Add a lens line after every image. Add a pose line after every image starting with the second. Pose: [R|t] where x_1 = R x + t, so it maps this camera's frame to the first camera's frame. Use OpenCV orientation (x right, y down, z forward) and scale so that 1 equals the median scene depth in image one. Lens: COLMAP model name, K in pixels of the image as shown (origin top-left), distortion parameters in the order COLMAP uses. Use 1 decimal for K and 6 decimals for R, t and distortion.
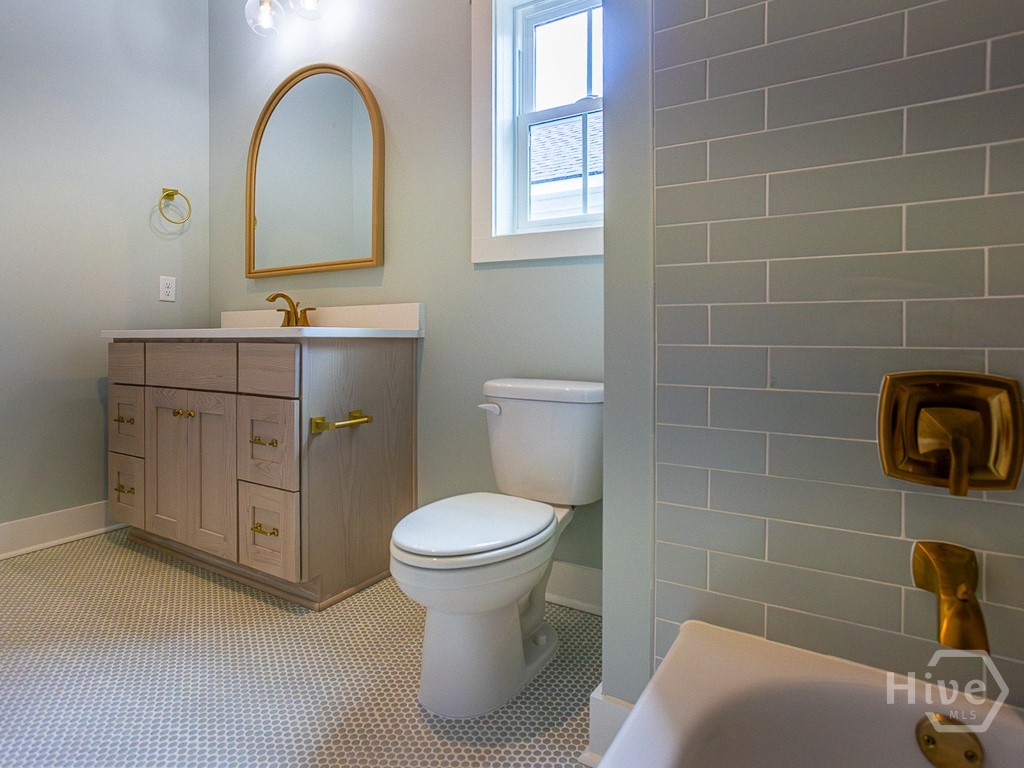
lens RADIAL K [[582.9, 0, 512.3], [0, 582.9, 339.3], [0, 0, 1]] dist [-0.001095, -0.000073]
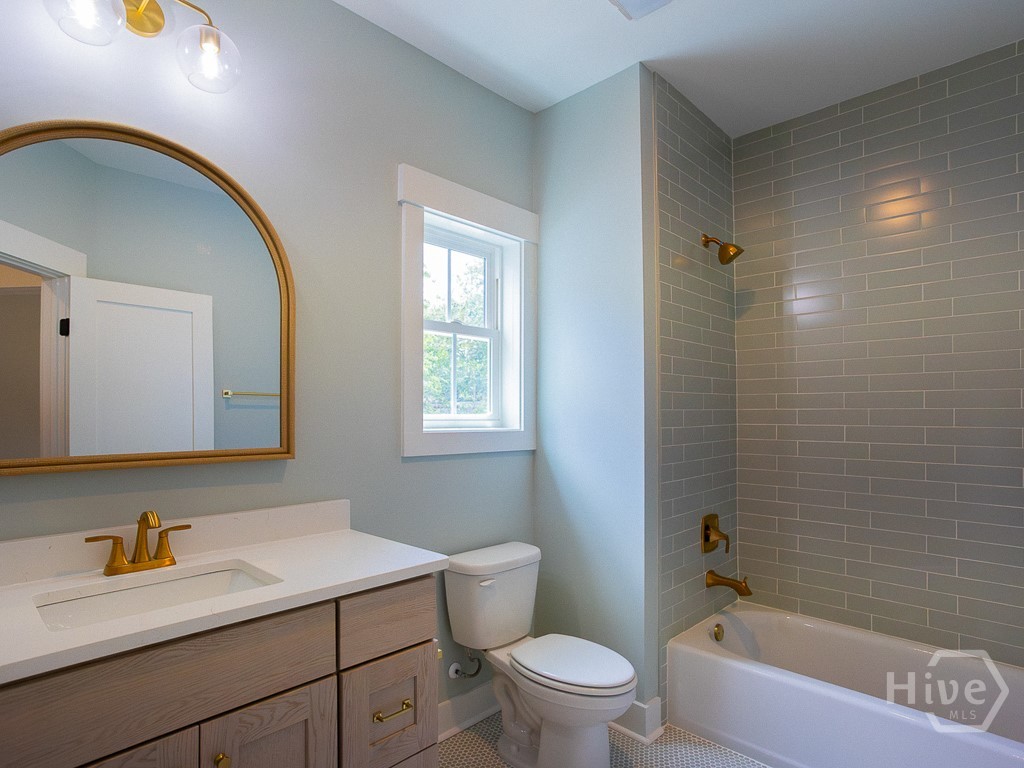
lens RADIAL K [[589.7, 0, 512.0], [0, 589.7, 384.0], [0, 0, 1]] dist [-0.000487, -0.000078]
pose [[0.226876, 0.052348, 0.972516, -1.042780], [0.005762, 0.998465, -0.055089, -0.199021], [-0.973907, 0.018102, 0.226226, 0.573846]]
